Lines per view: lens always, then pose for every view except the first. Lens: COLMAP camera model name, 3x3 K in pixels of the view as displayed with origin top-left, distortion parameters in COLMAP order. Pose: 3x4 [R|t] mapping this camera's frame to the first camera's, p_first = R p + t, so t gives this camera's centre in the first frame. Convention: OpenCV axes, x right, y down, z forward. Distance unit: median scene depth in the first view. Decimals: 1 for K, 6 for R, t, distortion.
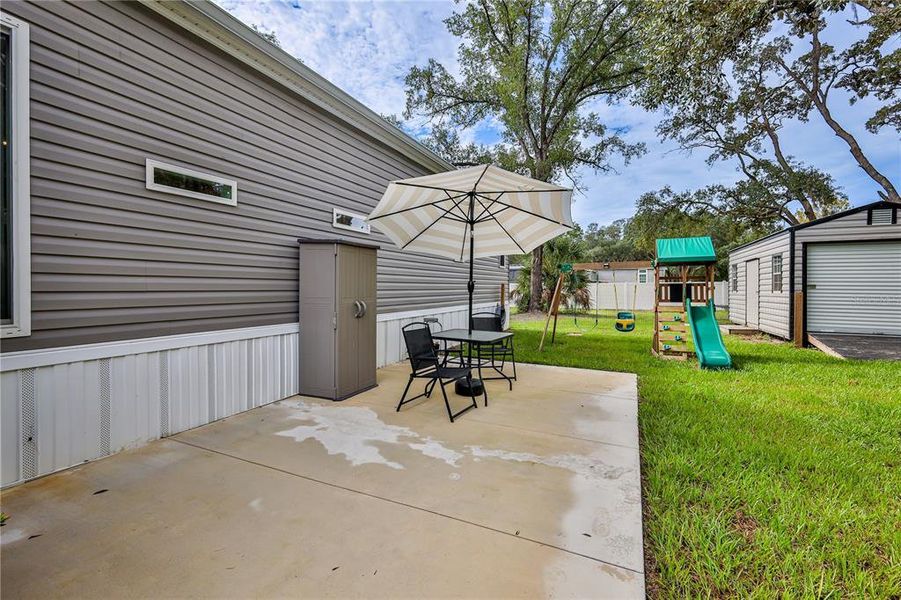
lens RADIAL K [[384.6, 0, 450.5], [0, 384.6, 300.0], [0, 0, 1]] dist [-0.000418, 0.000139]
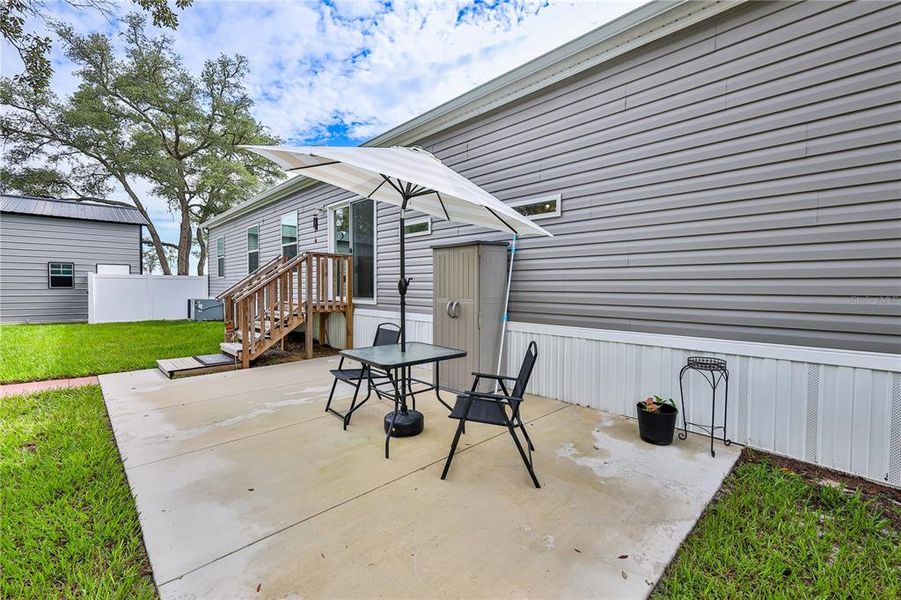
lens RADIAL K [[384.6, 0, 450.5], [0, 384.6, 300.0], [0, 0, 1]] dist [-0.000418, 0.000139]
pose [[-0.342787, 0.029161, -0.938961, 1.016268], [-0.031868, 0.998582, 0.042647, -0.058907], [0.938873, 0.044542, -0.341371, 1.916969]]
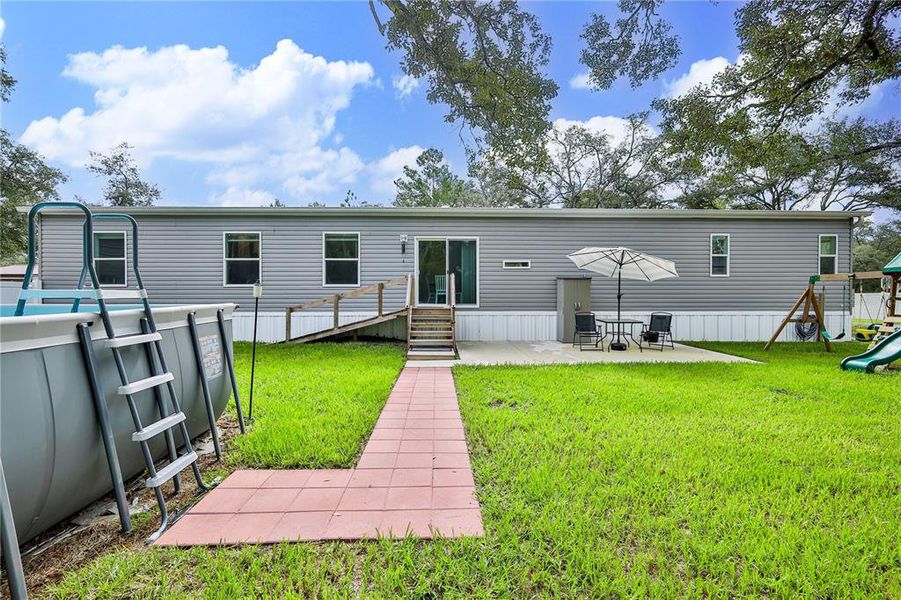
lens RADIAL K [[384.6, 0, 450.5], [0, 384.6, 300.0], [0, 0, 1]] dist [-0.000418, 0.000139]
pose [[0.449362, 0.013281, -0.893251, 2.084509], [-0.028498, 0.999594, 0.000526, 0.009997], [0.892895, 0.025219, 0.449557, -0.977655]]
